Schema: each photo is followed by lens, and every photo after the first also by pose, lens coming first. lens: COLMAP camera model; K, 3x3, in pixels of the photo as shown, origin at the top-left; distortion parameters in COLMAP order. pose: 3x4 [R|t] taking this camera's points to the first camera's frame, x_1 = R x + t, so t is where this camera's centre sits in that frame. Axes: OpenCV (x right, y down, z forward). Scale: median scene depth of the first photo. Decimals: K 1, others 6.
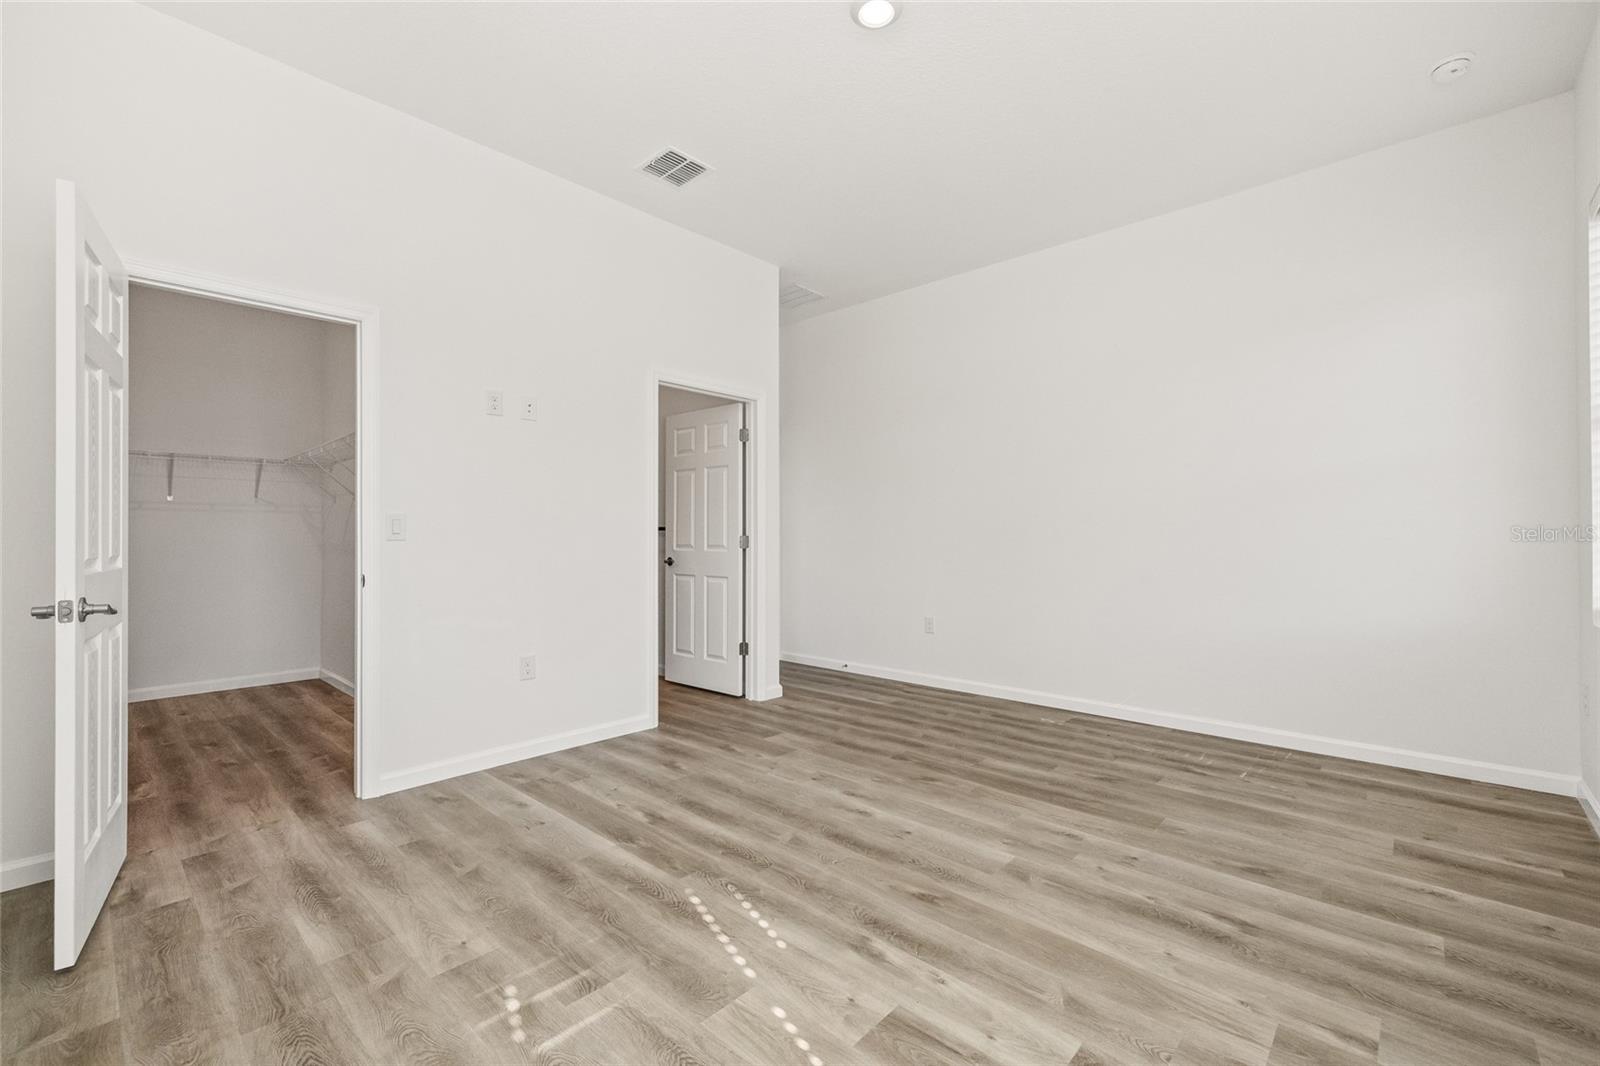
lens RADIAL K [[677.4, 0, 784.8], [0, 677.4, 535.6], [0, 0, 1]] dist [-0.001505, 0.000472]
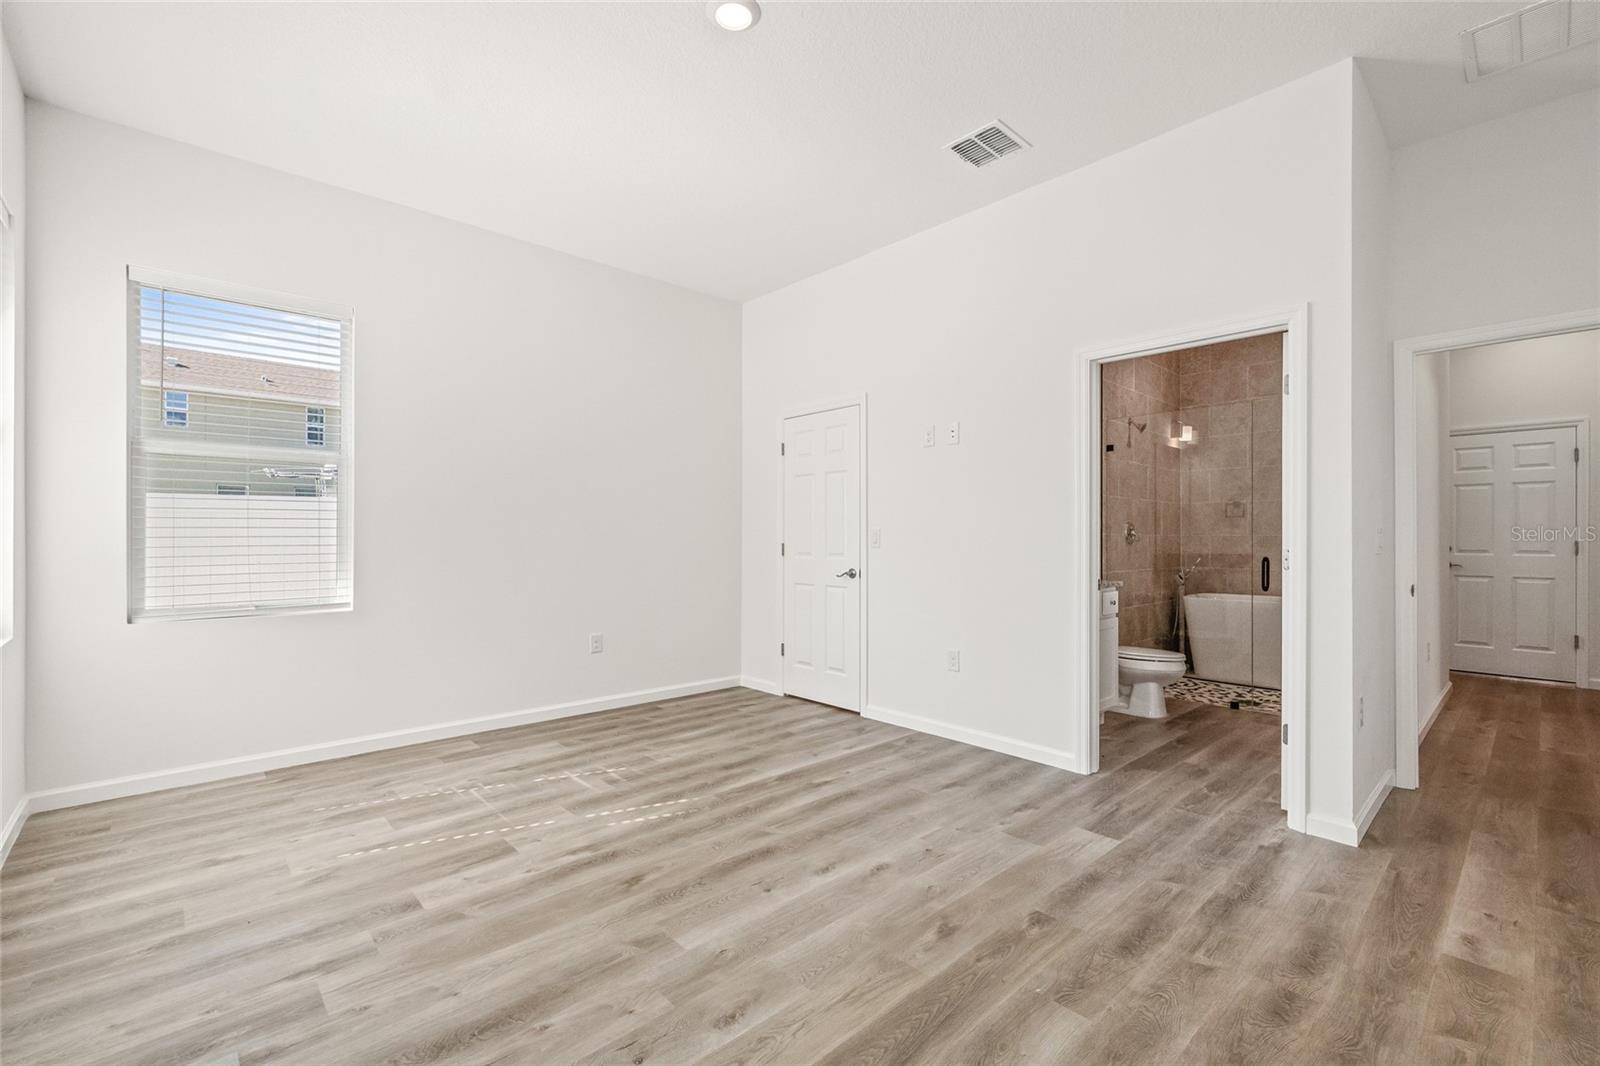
lens RADIAL K [[677.4, 0, 786.0], [0, 677.4, 532.2], [0, 0, 1]] dist [-0.001505, 0.000472]
pose [[-0.074546, -0.005220, -0.997204, 1.019567], [-0.001442, 0.999986, -0.005127, -0.017357], [0.997217, 0.001056, -0.074553, 1.054308]]
